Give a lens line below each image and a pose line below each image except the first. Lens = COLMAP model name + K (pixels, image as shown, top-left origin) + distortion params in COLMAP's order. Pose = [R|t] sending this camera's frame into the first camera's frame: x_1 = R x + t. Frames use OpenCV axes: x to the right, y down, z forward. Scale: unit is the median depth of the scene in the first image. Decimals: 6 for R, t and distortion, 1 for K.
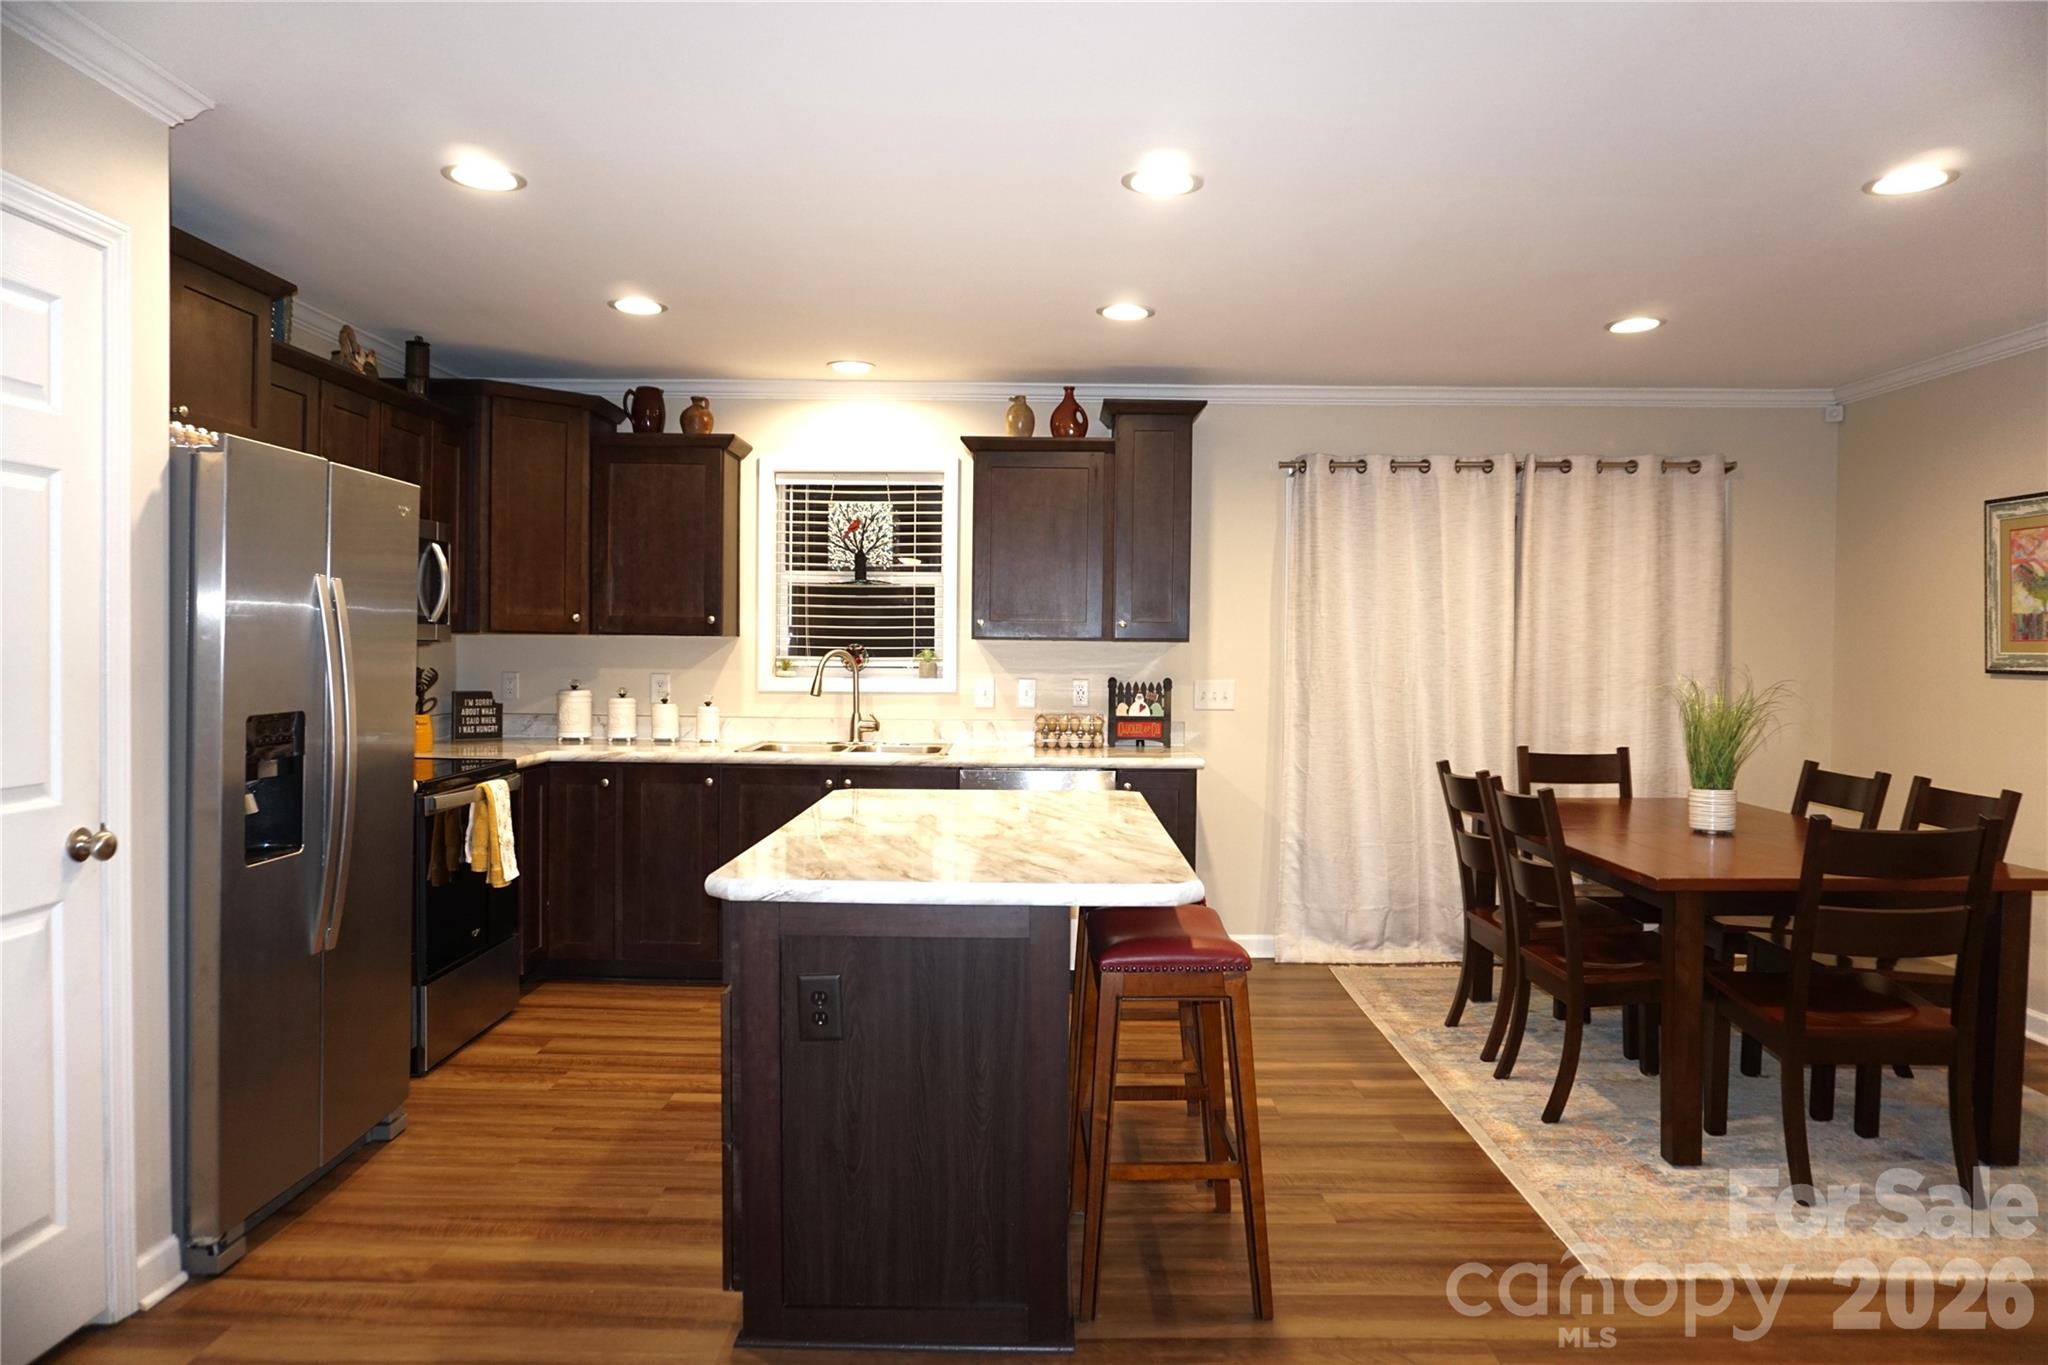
lens RADIAL K [[1356.2, 0, 1019.7], [0, 1356.2, 665.5], [0, 0, 1]] dist [-0.035655, 0.014331]
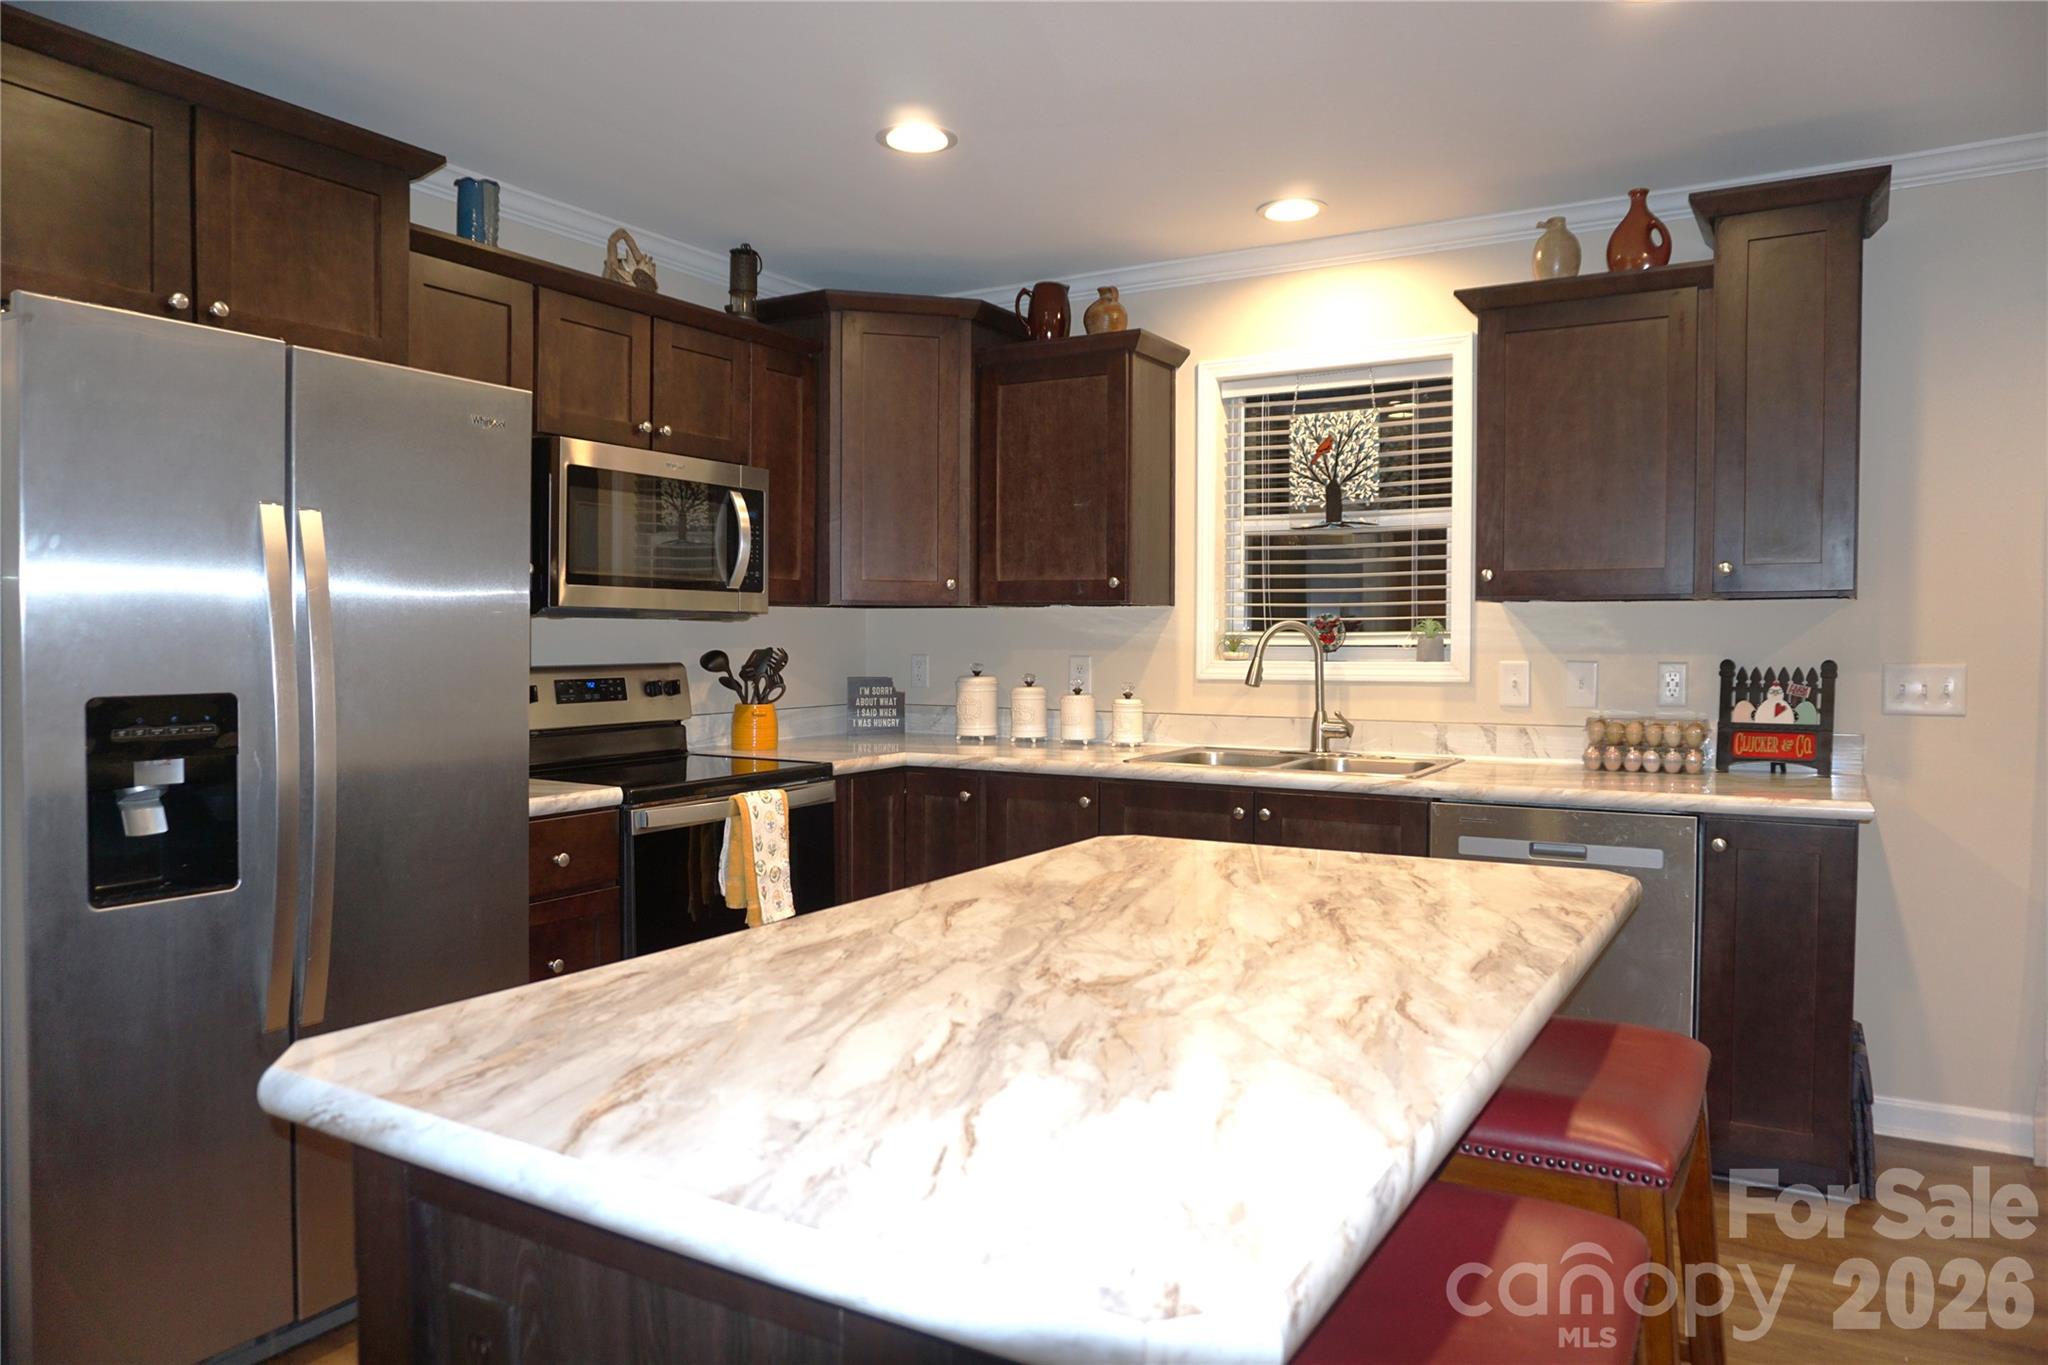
lens RADIAL K [[1356.2, 0, 1026.9], [0, 1356.2, 673.8], [0, 0, 1]] dist [-0.035655, 0.014331]
pose [[0.867716, 0.003401, -0.497048, 0.096908], [0.000999, 0.999963, 0.008586, 0.009612], [0.497059, -0.007947, 0.867680, 0.316150]]
